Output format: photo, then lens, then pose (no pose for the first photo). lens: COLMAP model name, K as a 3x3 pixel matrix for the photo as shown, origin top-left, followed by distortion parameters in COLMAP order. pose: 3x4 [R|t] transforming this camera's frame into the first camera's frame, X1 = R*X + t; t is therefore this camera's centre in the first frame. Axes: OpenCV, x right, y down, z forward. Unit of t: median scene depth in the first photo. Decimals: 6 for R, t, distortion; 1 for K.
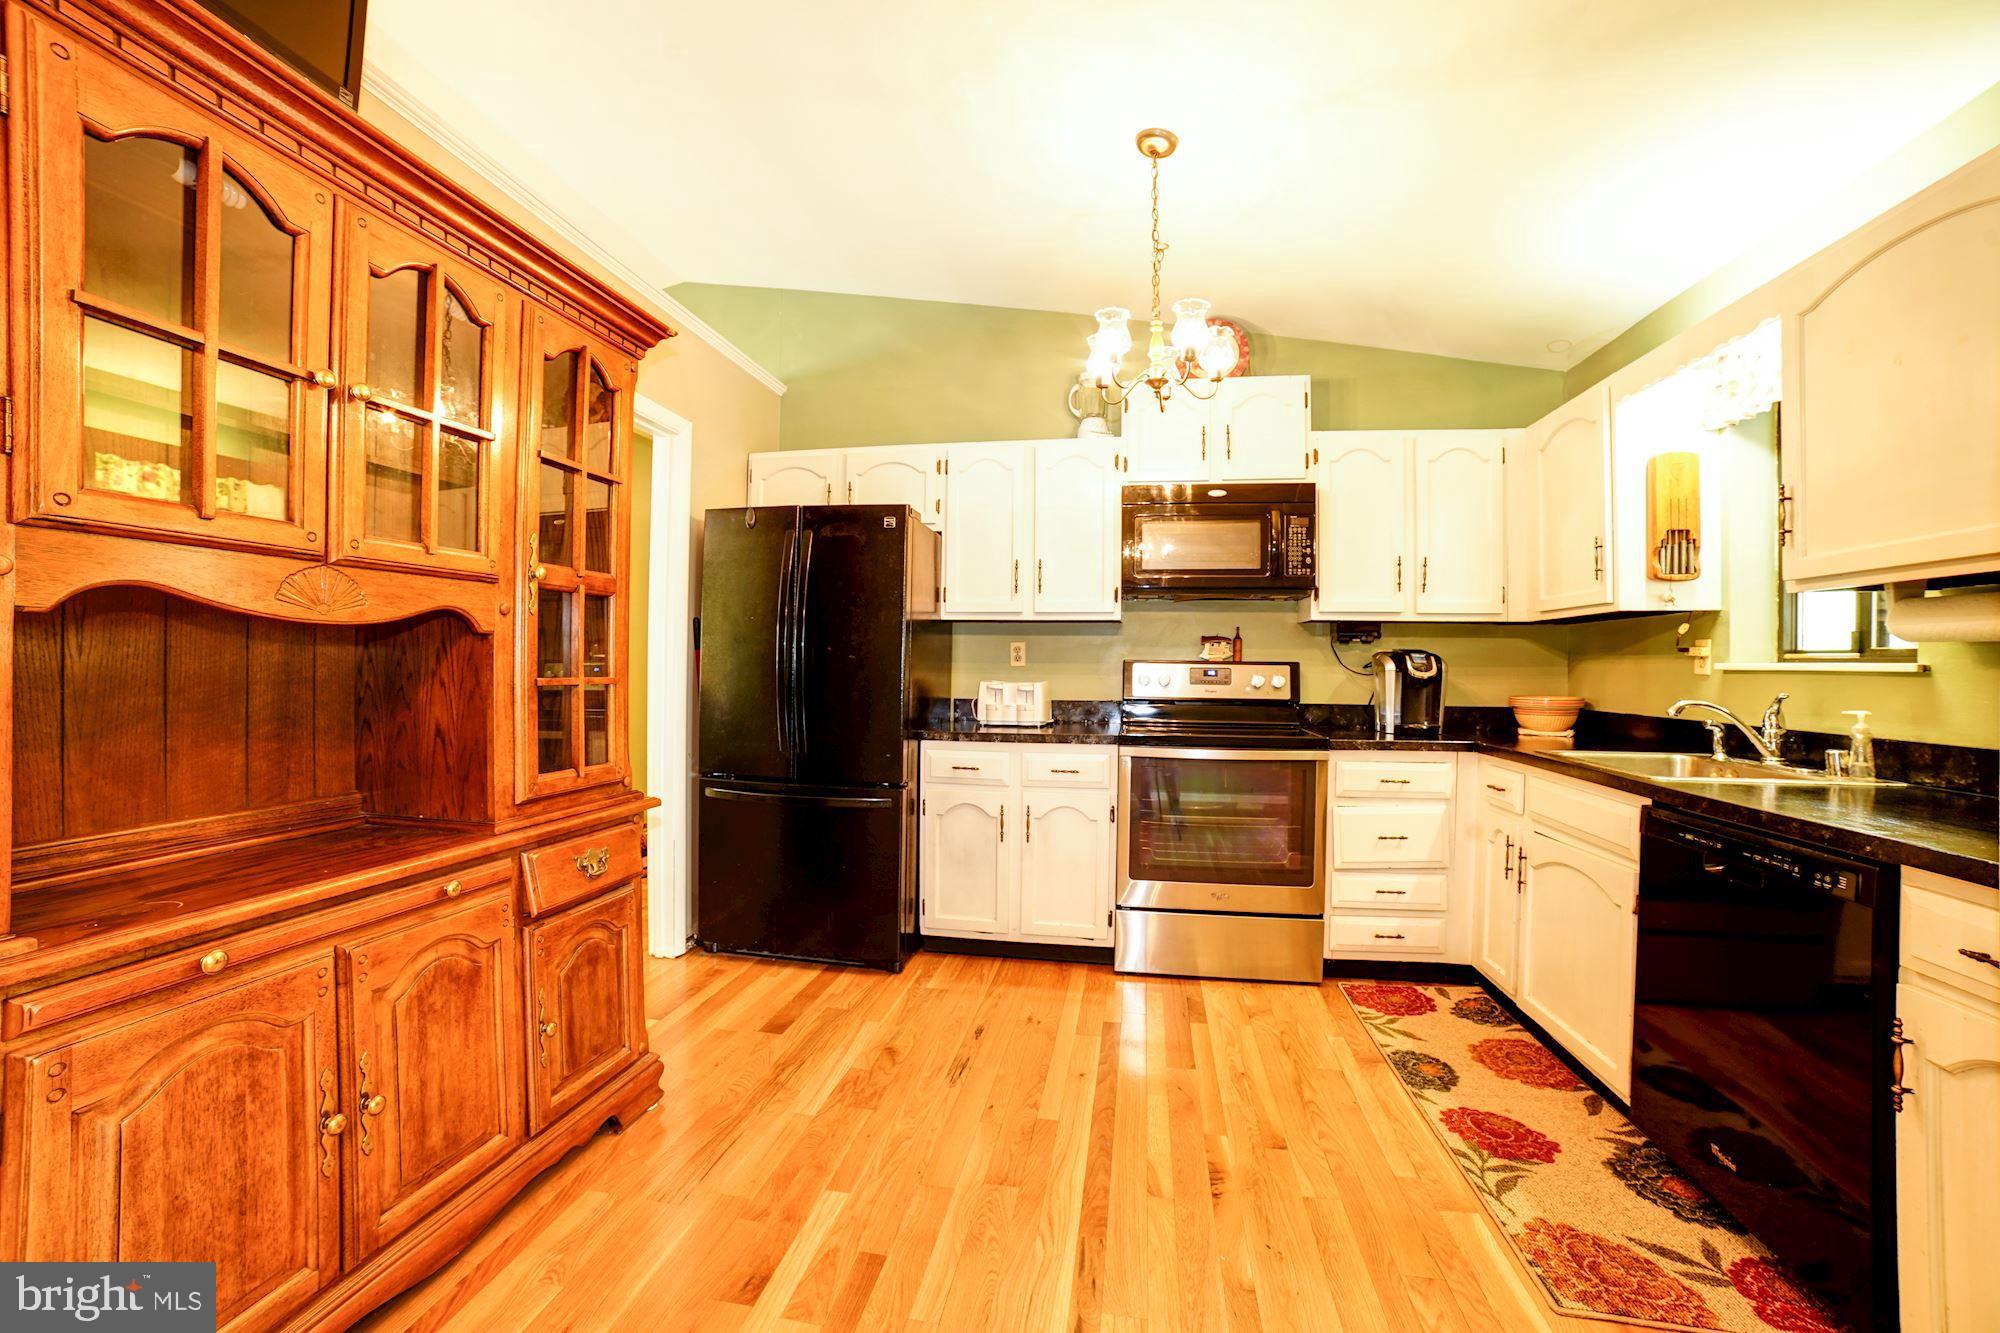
lens RADIAL K [[803.3, 0, 992.4], [0, 803.3, 662.2], [0, 0, 1]] dist [-0.104266, 0.036967]
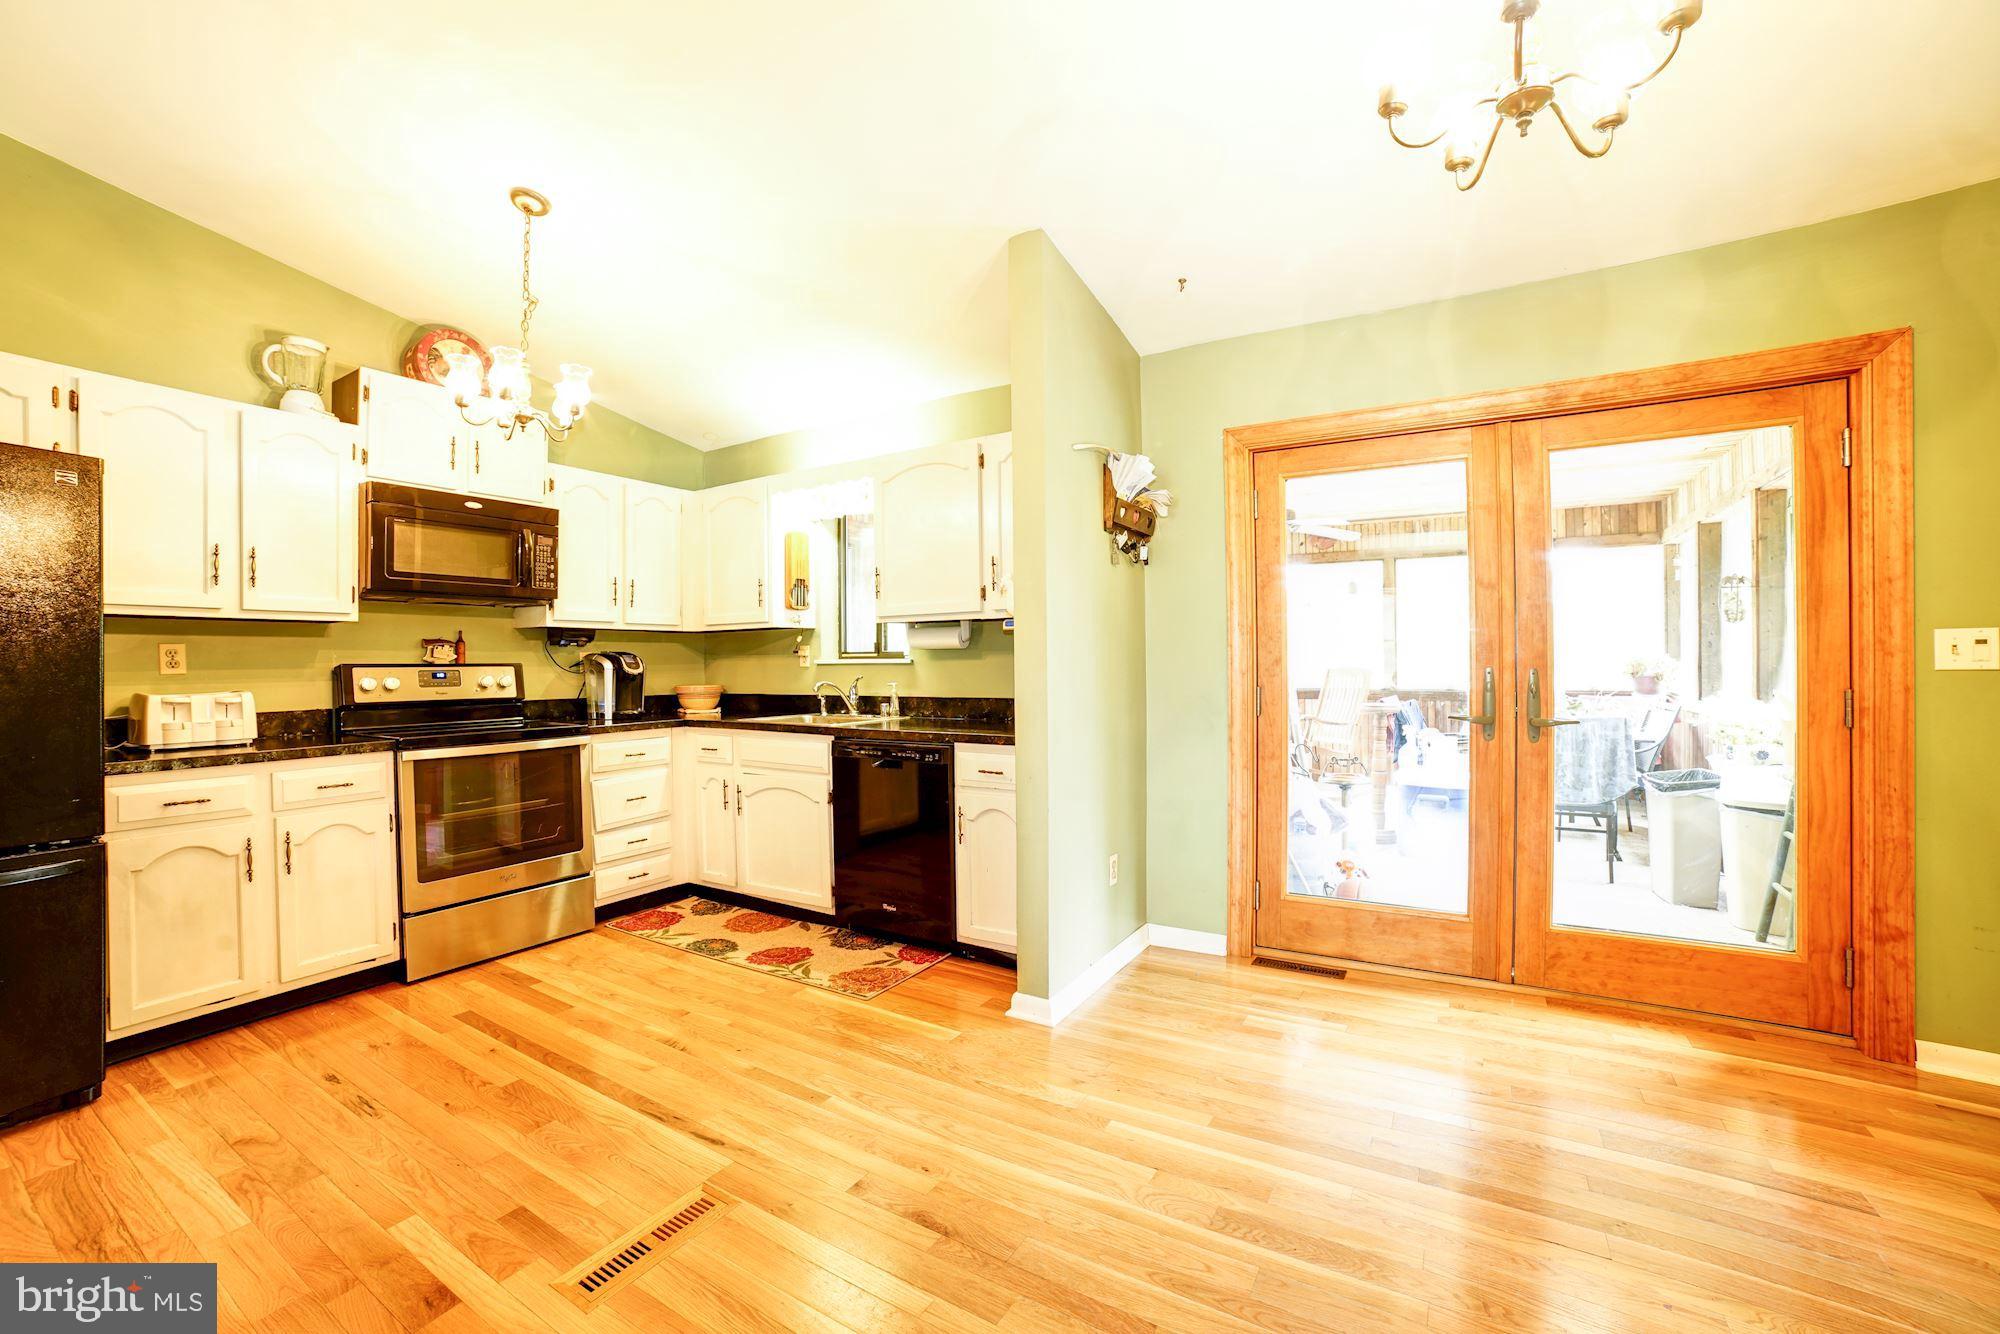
lens RADIAL K [[803.3, 0, 992.4], [0, 803.3, 662.7], [0, 0, 1]] dist [-0.104266, 0.036967]
pose [[0.361677, -0.013936, 0.932199, -0.511656], [0.013050, 0.999866, 0.009884, -0.004355], [-0.932212, 0.008590, 0.361810, -0.019454]]
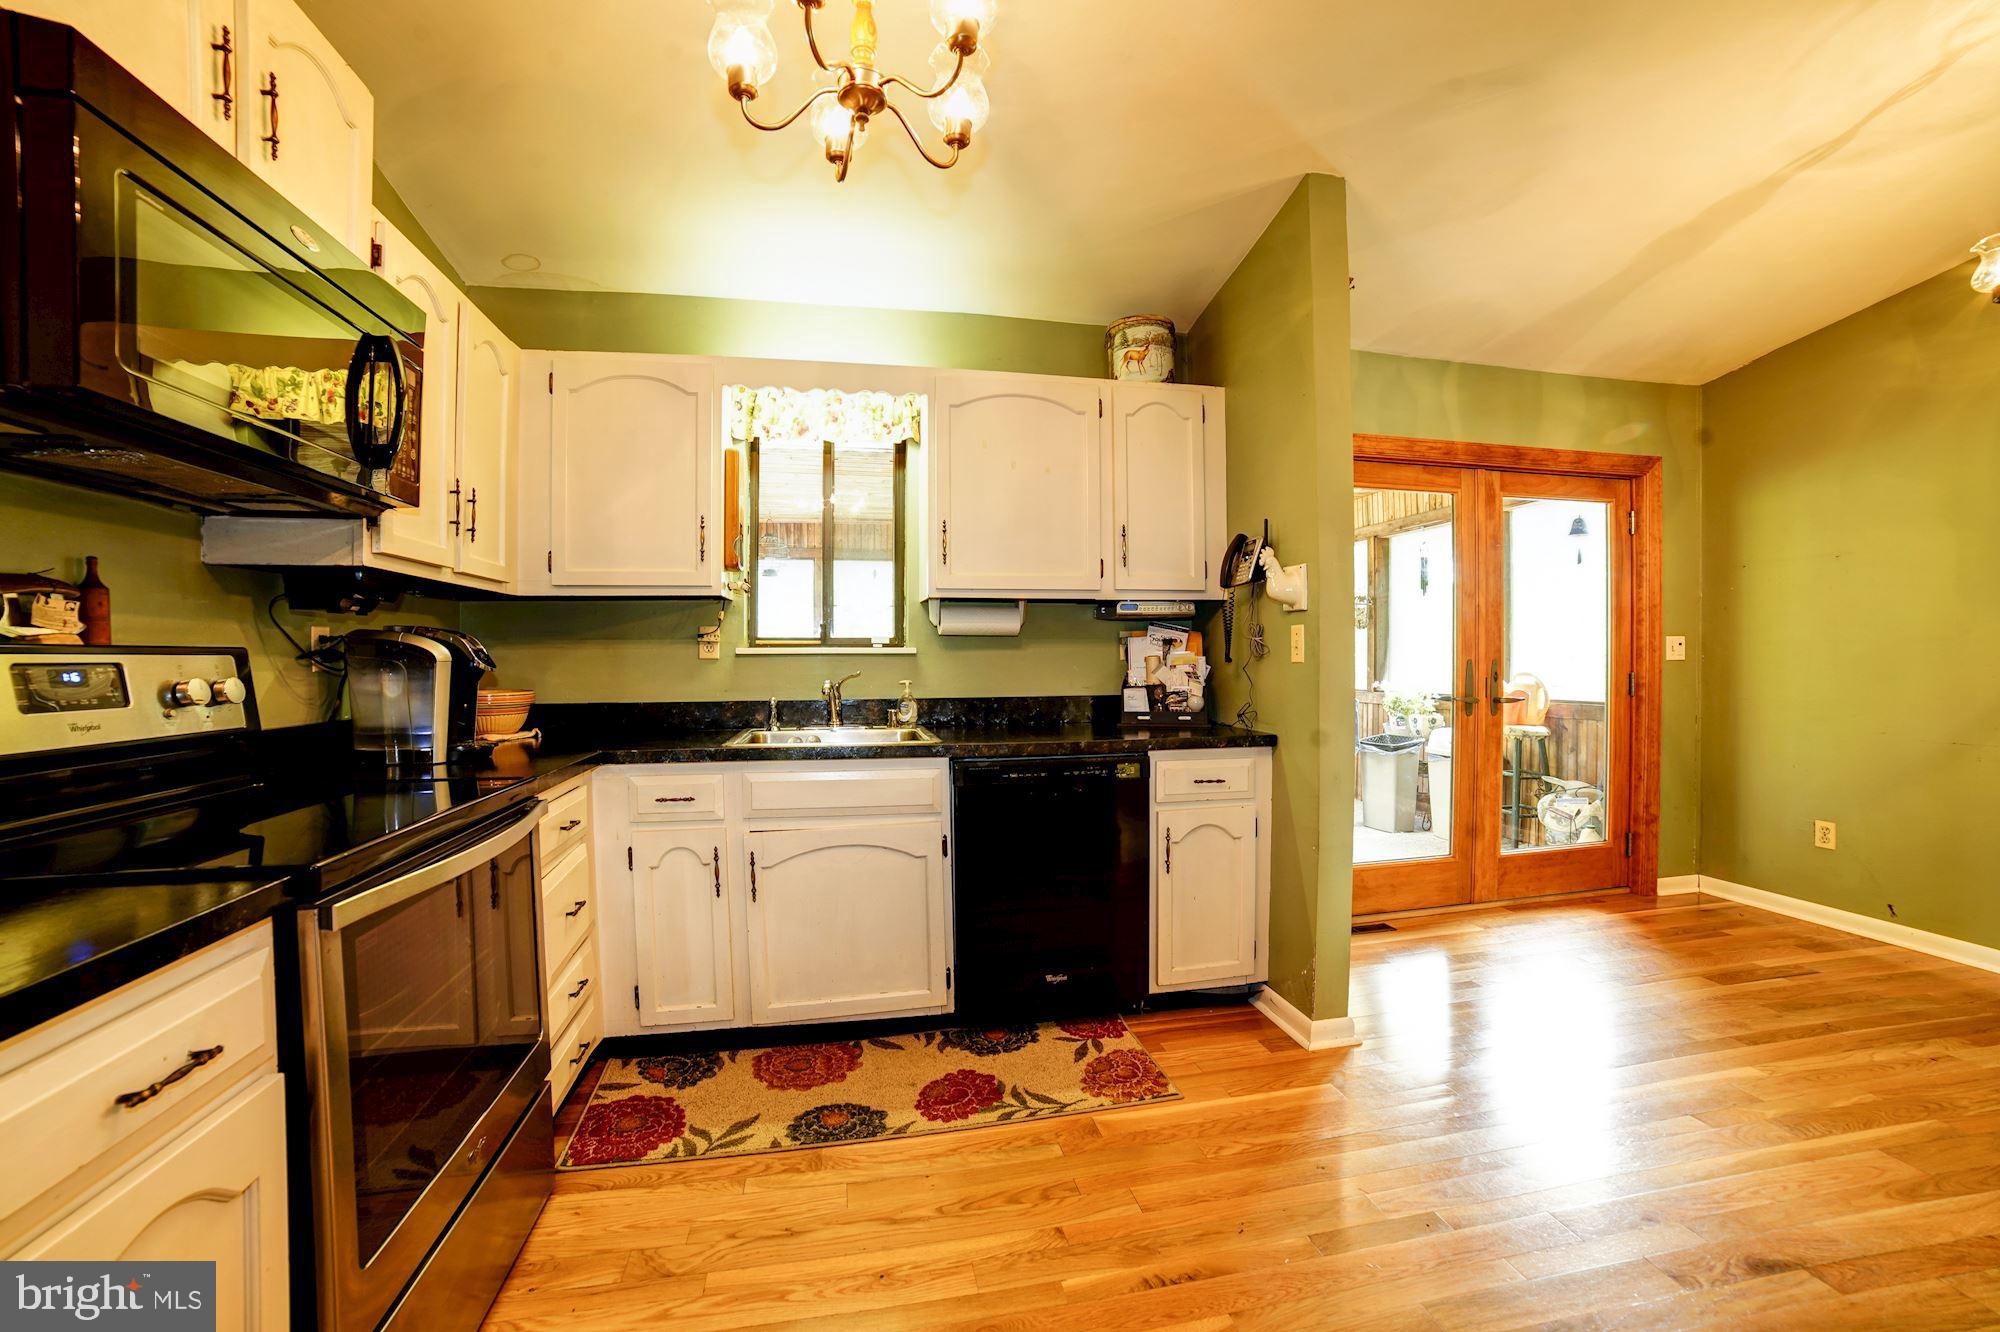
lens RADIAL K [[816.4, 0, 997.3], [0, 816.4, 652.3], [0, 0, 1]] dist [-0.097967, 0.038727]
pose [[-0.365636, -0.006607, 0.930734, -0.272059], [0.000967, 0.999972, 0.007479, -0.000599], [-0.930757, 0.003635, -0.365619, 0.972055]]
